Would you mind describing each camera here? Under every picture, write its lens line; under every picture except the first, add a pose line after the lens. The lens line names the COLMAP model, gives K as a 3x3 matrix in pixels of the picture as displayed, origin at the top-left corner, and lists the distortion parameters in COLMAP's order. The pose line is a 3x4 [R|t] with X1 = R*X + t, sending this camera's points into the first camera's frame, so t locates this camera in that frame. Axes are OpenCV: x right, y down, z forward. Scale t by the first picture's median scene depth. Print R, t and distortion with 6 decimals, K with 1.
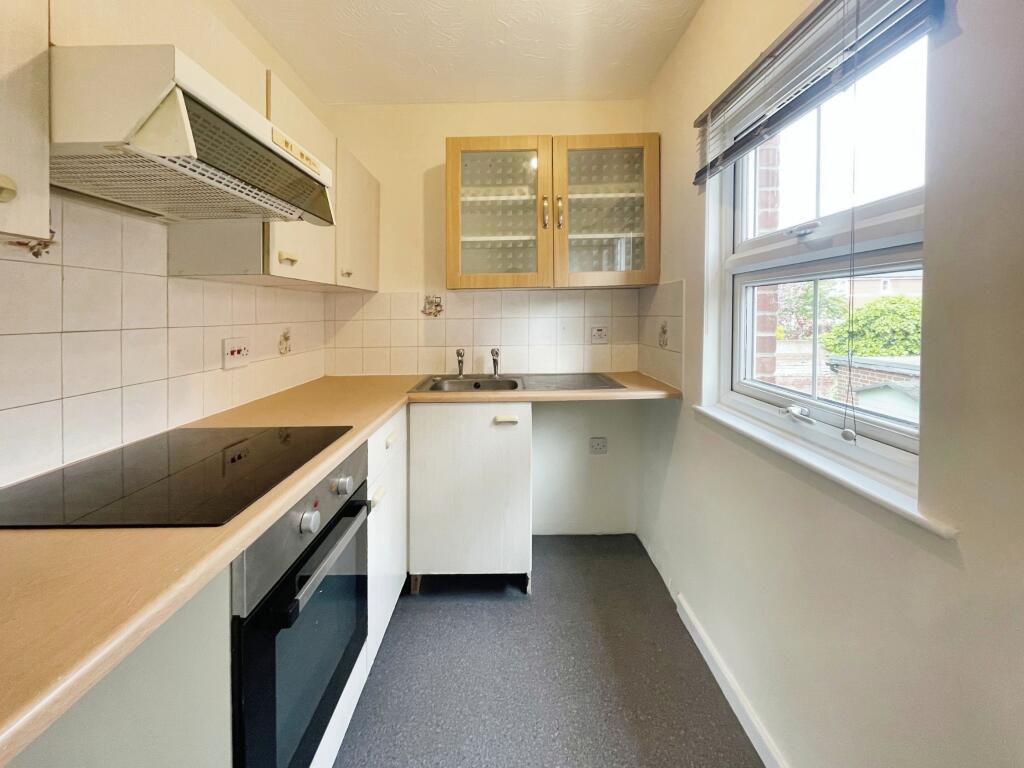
lens RADIAL K [[428.8, 0, 507.1], [0, 428.8, 311.9], [0, 0, 1]] dist [-0.001708, -0.000357]
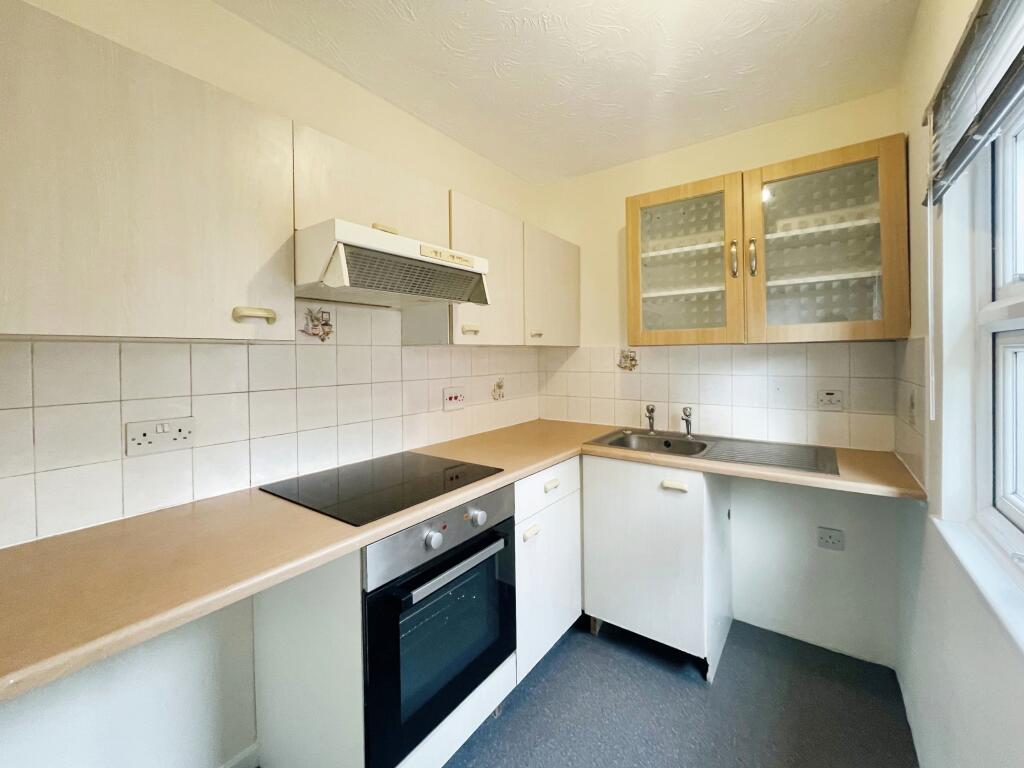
lens RADIAL K [[417.3, 0, 512.9], [0, 417.3, 351.5], [0, 0, 1]] dist [-0.000791, -0.000405]
pose [[0.819481, 0.001859, -0.573103, 0.210553], [-0.002762, 0.999996, -0.000705, -0.040531], [0.573099, 0.002160, 0.819483, 0.034420]]
